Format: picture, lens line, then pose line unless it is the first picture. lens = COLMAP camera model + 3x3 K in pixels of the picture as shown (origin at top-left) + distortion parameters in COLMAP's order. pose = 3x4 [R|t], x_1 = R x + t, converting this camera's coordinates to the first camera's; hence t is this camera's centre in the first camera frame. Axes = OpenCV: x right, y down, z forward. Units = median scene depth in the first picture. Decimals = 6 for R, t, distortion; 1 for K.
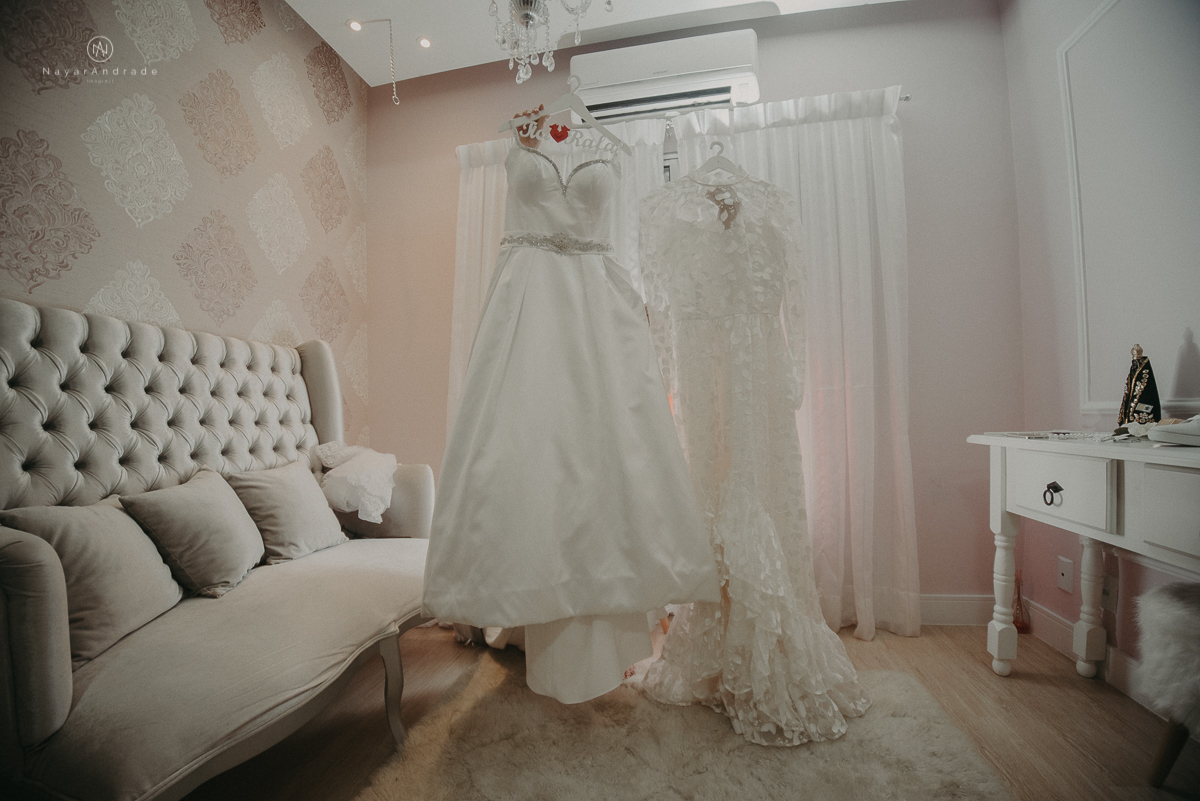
lens RADIAL K [[461.5, 0, 604.1], [0, 461.5, 416.3], [0, 0, 1]] dist [-0.054126, 0.004739]
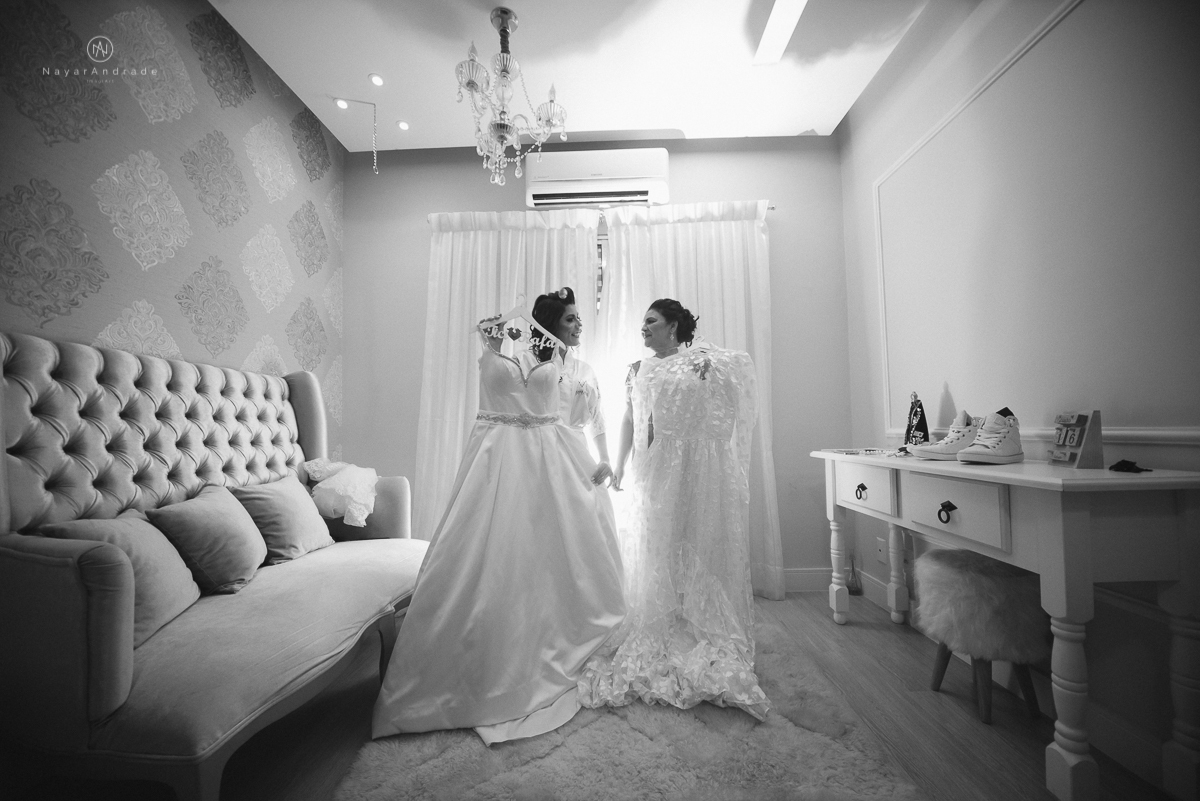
lens RADIAL K [[407.9, 0, 598.0], [0, 407.9, 414.2], [0, 0, 1]] dist [-0.001470, -0.000062]
pose [[0.987162, 0.010144, 0.159399, -0.071534], [-0.003391, 0.999087, -0.042581, -0.020143], [-0.159686, 0.041494, 0.986295, -0.203547]]
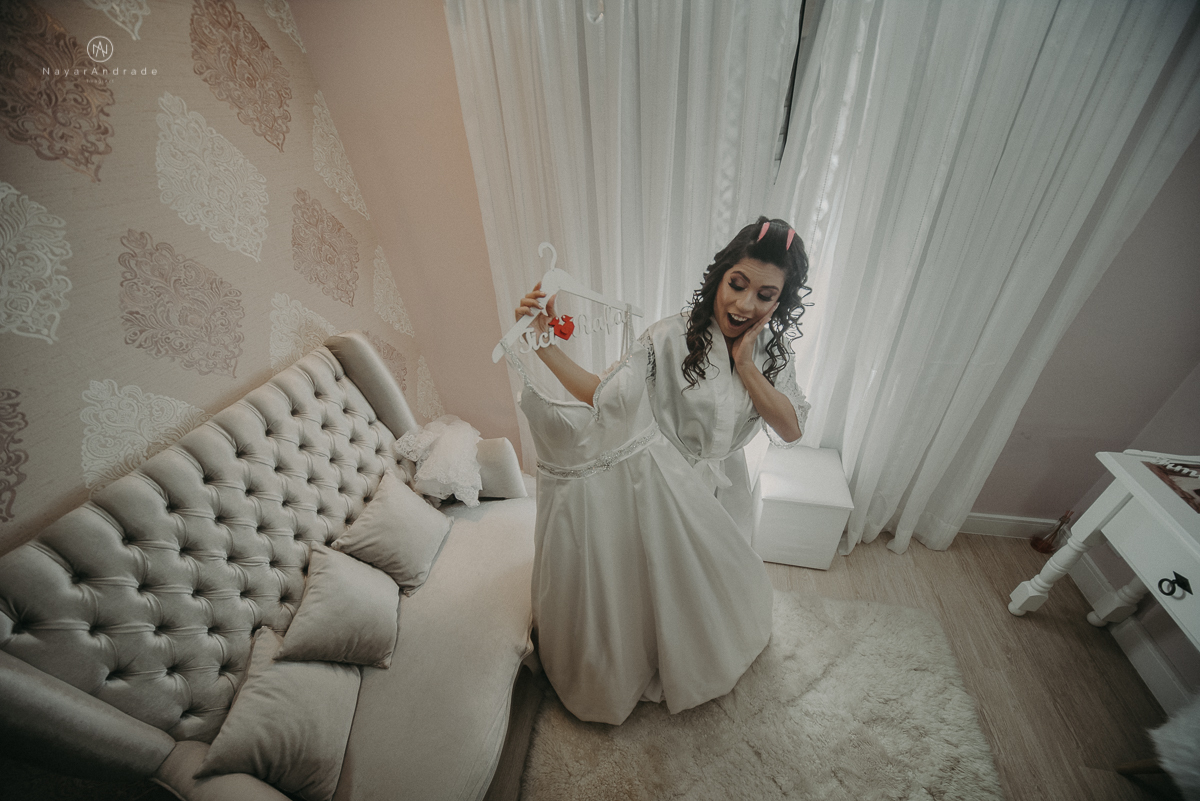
lens RADIAL K [[413.1, 0, 603.3], [0, 413.1, 406.7], [0, 0, 1]] dist [-0.010752, 0.000060]
pose [[0.997604, -0.031976, -0.061354, -0.143880], [0.061938, 0.807911, 0.586040, -0.633771], [0.030829, -0.588436, 0.807956, 0.406875]]
